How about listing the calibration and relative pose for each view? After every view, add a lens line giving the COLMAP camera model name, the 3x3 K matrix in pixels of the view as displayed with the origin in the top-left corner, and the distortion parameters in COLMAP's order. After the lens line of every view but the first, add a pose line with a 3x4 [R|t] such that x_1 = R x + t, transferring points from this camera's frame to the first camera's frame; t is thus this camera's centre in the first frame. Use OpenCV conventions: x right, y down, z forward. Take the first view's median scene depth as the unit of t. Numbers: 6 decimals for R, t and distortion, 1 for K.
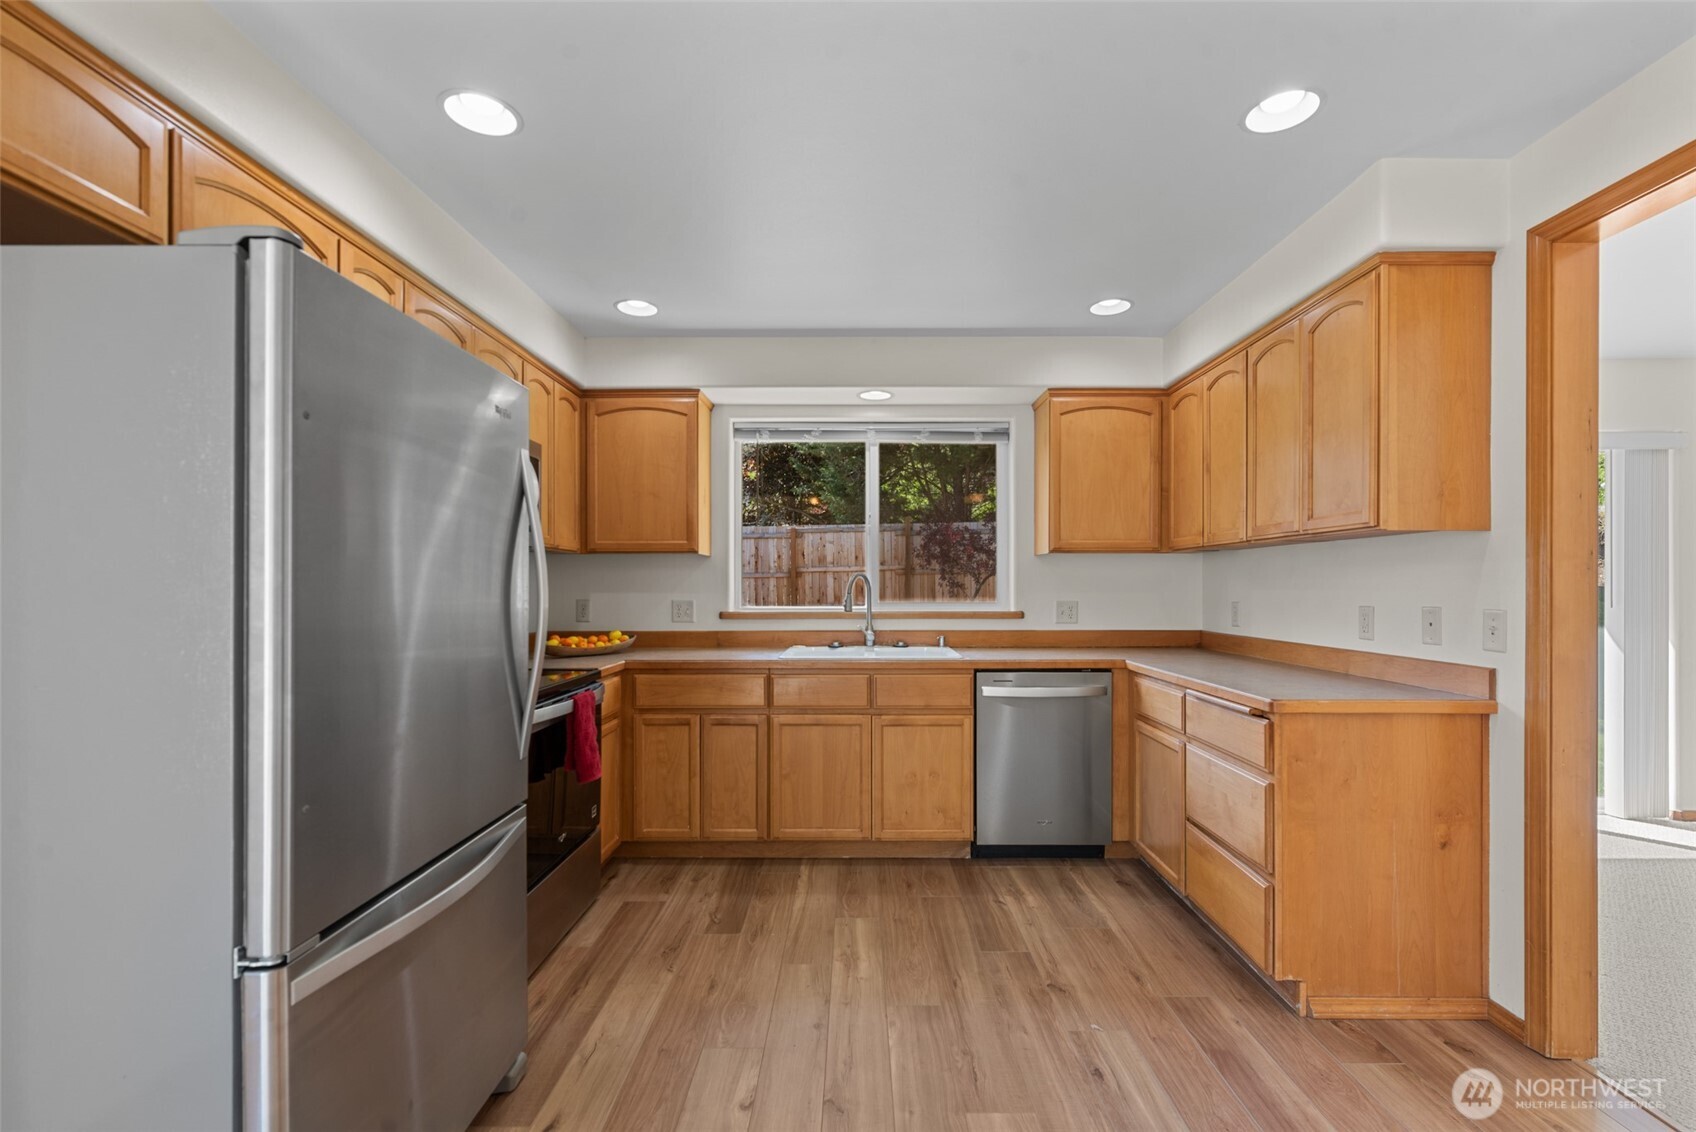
lens RADIAL K [[741.5, 0, 852.2], [0, 741.5, 581.9], [0, 0, 1]] dist [-0.008554, 0.004490]
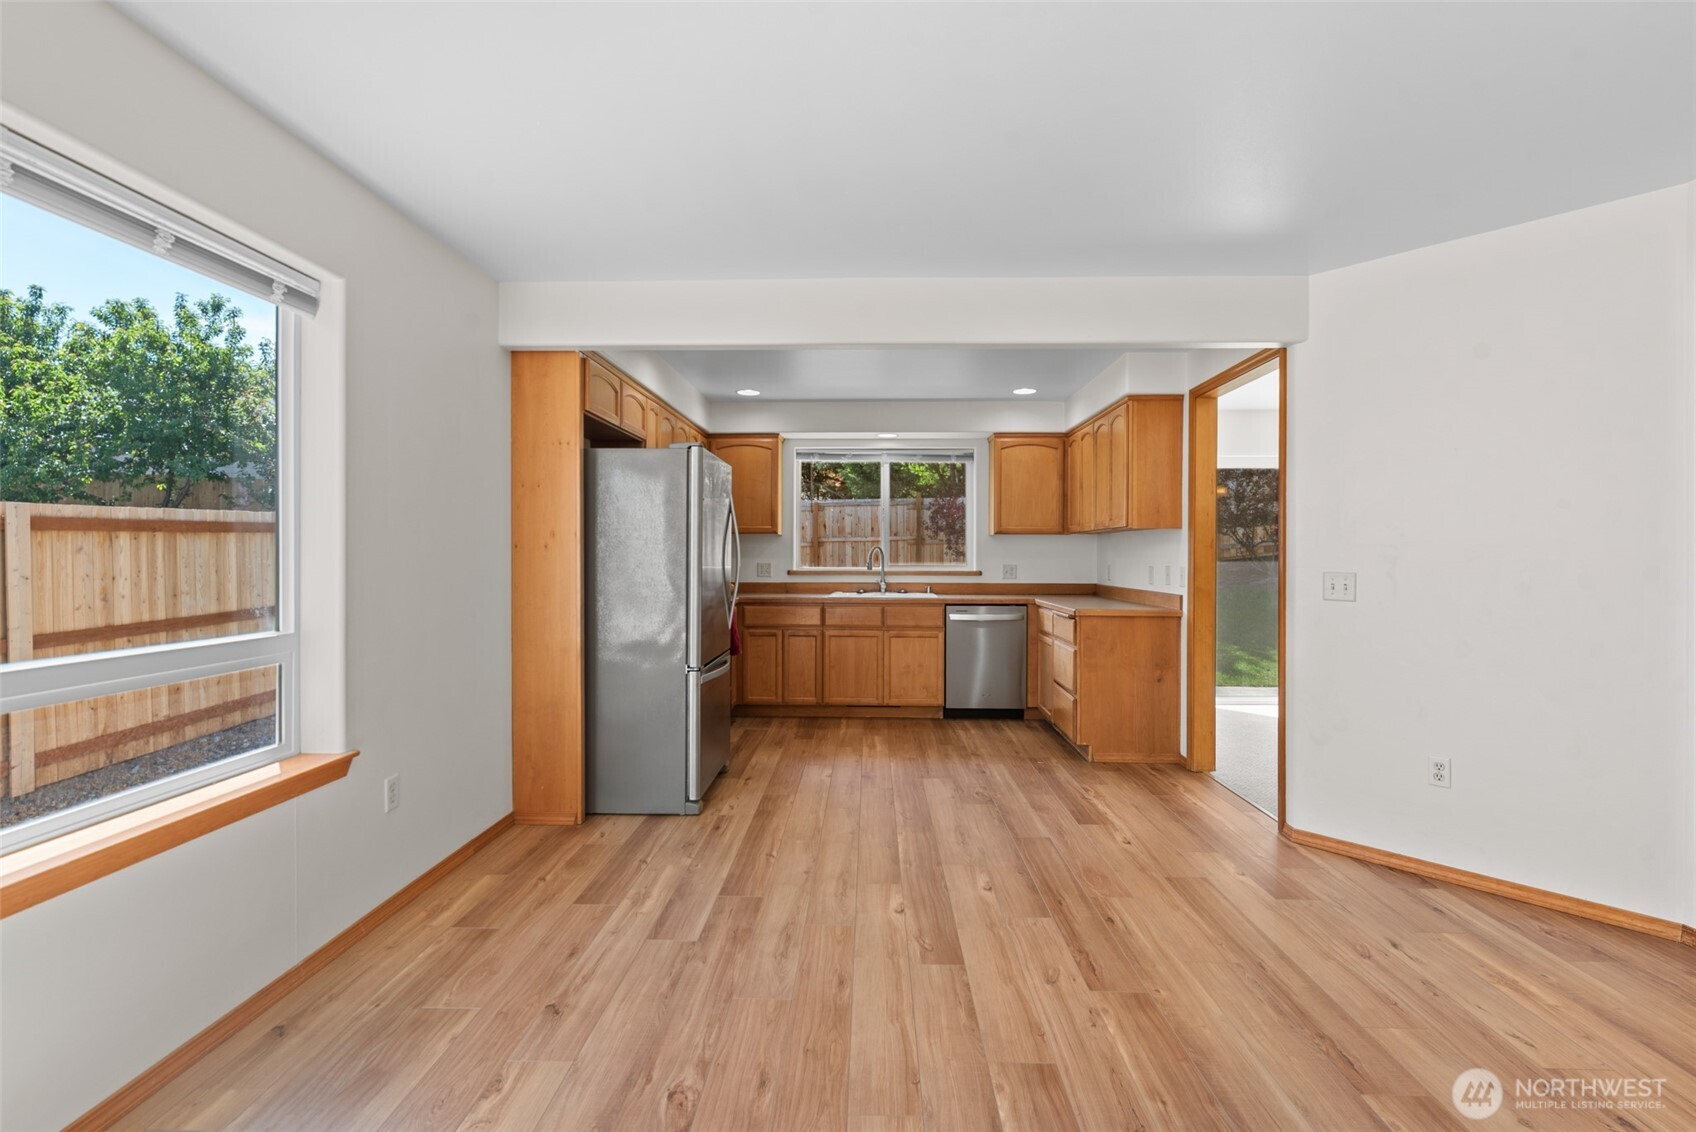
lens RADIAL K [[741.5, 0, 832.8], [0, 741.5, 554.7], [0, 0, 1]] dist [-0.008554, 0.004490]
pose [[0.998948, 0.004229, -0.045663, -0.013397], [-0.003940, 0.999972, 0.006421, -0.003749], [0.045689, -0.006235, 0.998936, -0.684418]]
